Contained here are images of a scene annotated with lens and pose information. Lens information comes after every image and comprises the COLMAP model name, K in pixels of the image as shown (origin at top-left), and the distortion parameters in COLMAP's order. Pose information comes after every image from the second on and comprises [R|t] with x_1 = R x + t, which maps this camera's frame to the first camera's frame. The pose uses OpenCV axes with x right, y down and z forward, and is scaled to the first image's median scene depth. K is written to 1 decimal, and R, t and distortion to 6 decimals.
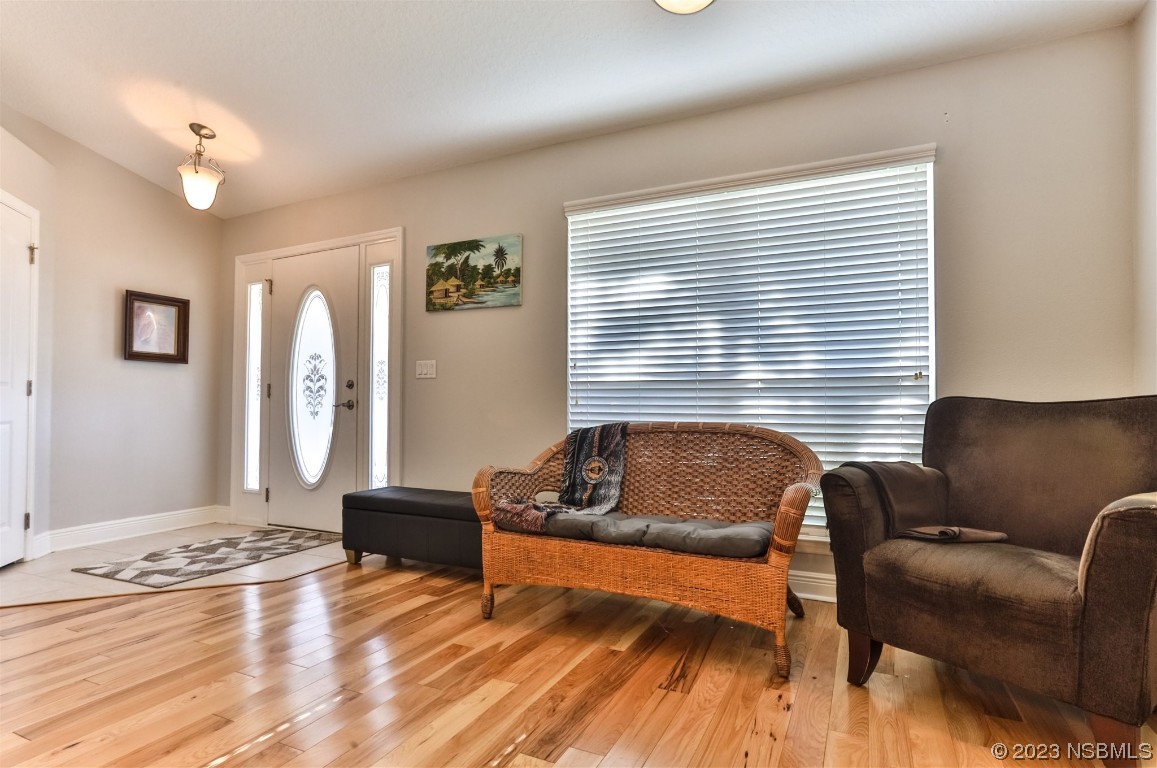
lens RADIAL K [[583.3, 0, 570.3], [0, 583.3, 390.7], [0, 0, 1]] dist [-0.032347, 0.026056]
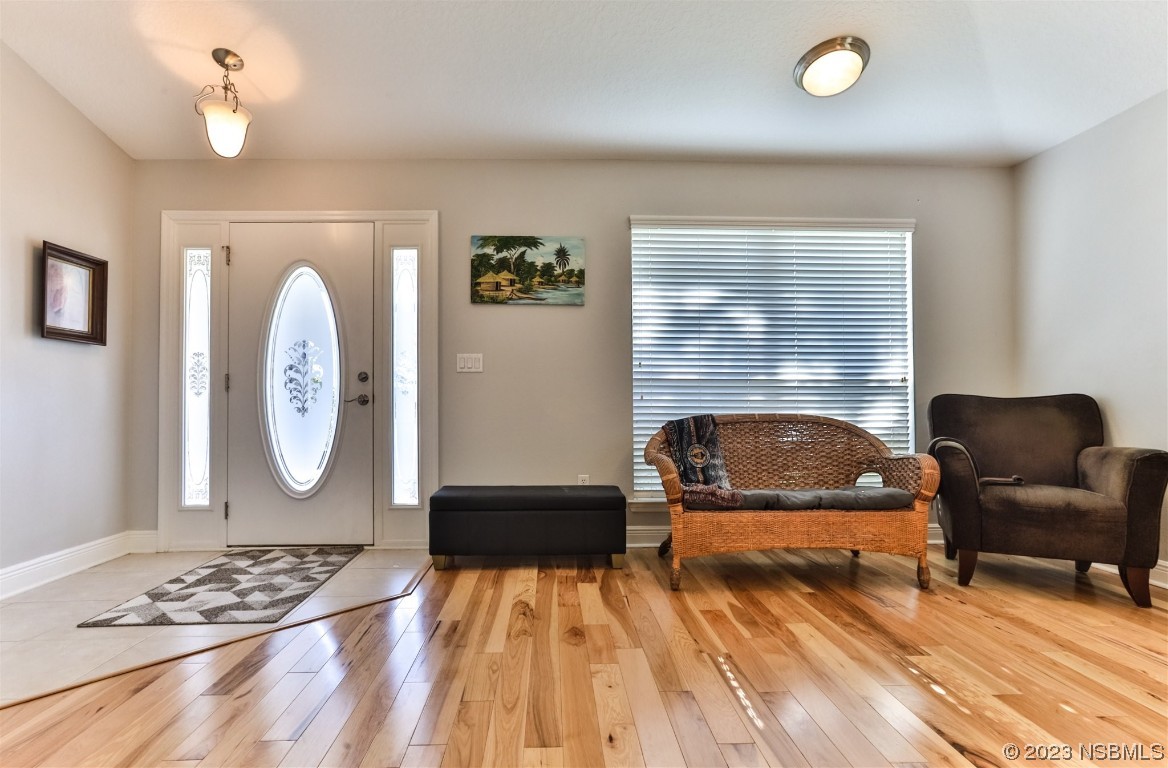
lens RADIAL K [[597.8, 0, 560.2], [0, 597.8, 384.9], [0, 0, 1]] dist [-0.032843, 0.024176]
pose [[0.891912, 0.010766, 0.452080, -0.598016], [-0.010340, 0.999941, -0.003412, 0.001510], [-0.452090, -0.001632, 0.891971, 0.052958]]
